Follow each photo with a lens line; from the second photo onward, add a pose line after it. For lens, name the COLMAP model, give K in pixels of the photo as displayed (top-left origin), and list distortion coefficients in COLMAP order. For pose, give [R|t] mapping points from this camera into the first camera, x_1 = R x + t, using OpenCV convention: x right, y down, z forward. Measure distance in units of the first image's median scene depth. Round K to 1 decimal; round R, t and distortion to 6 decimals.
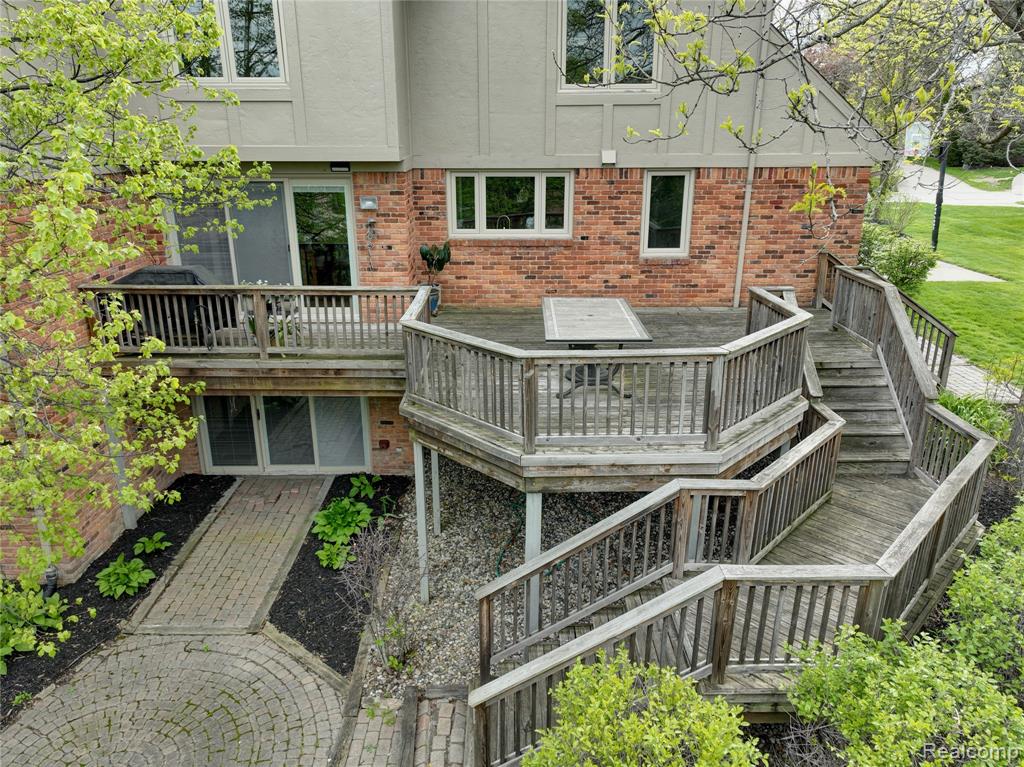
lens RADIAL K [[716.3, 0, 508.6], [0, 716.3, 376.9], [0, 0, 1]] dist [0.006891, 0.002902]
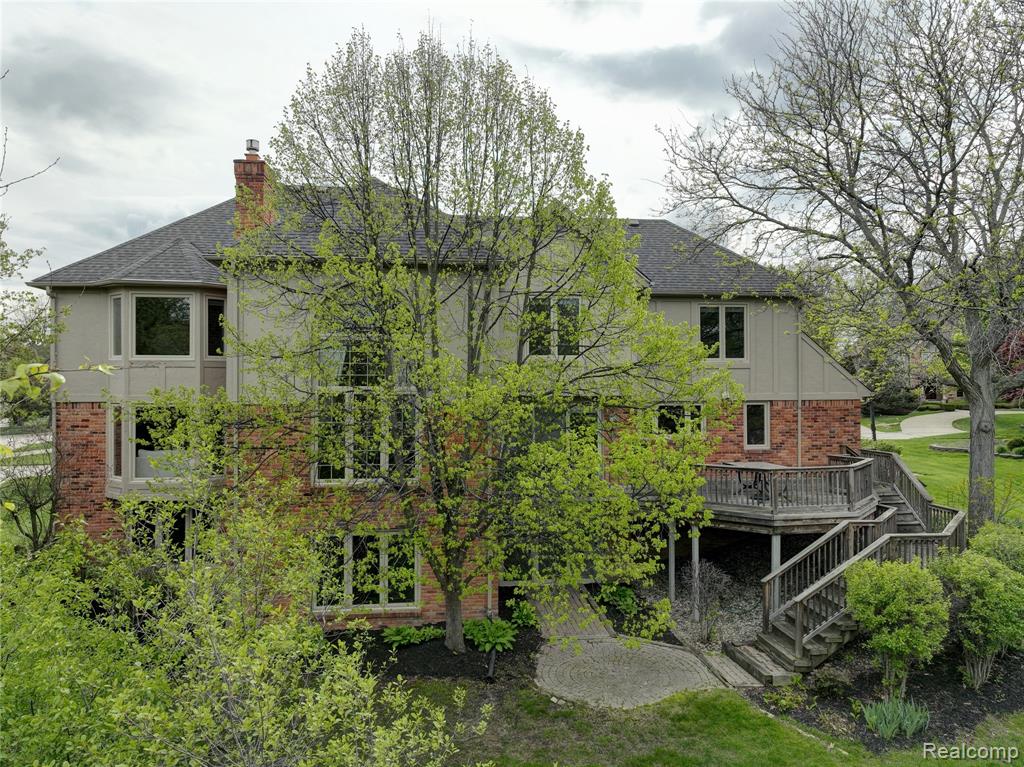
lens RADIAL K [[716.3, 0, 514.8], [0, 716.3, 386.1], [0, 0, 1]] dist [0.006891, 0.002902]
pose [[0.993023, 0.000604, 0.117916, -0.607588], [0.038320, 0.944058, -0.327544, 0.250653], [-0.111517, 0.329777, 0.937449, -0.662253]]
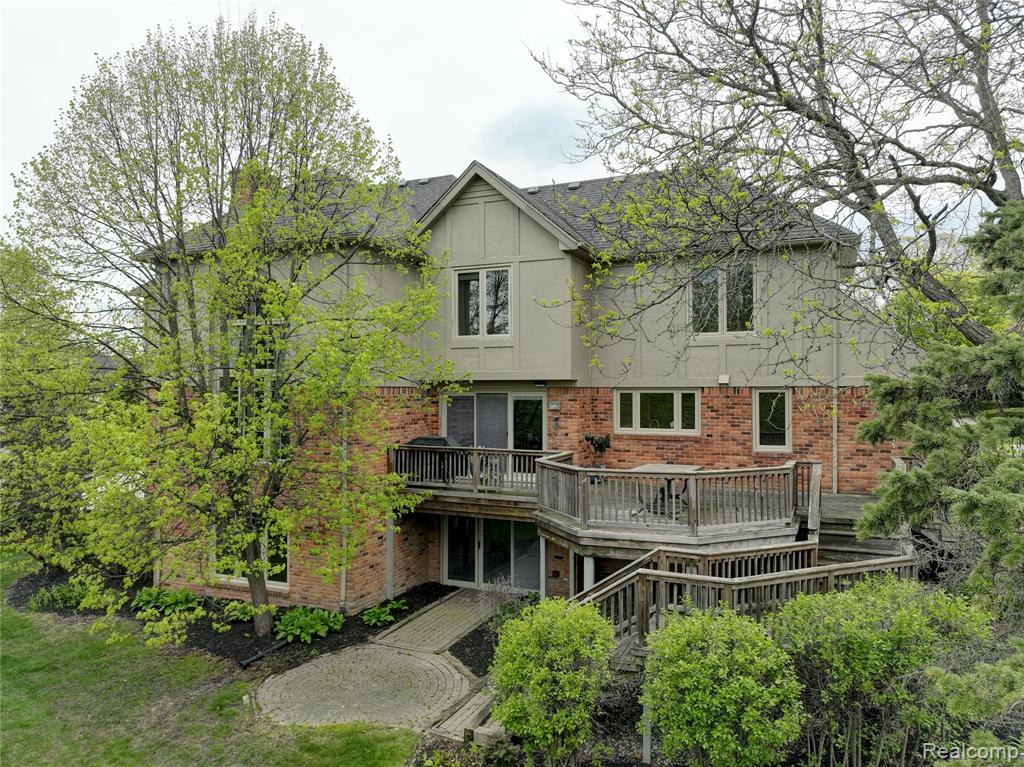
lens RADIAL K [[716.3, 0, 514.9], [0, 716.3, 379.5], [0, 0, 1]] dist [0.006891, 0.002902]
pose [[0.914922, -0.005933, -0.403586, 0.331538], [-0.130805, 0.941572, -0.310374, 0.187345], [0.381847, 0.336759, 0.860689, -0.378482]]
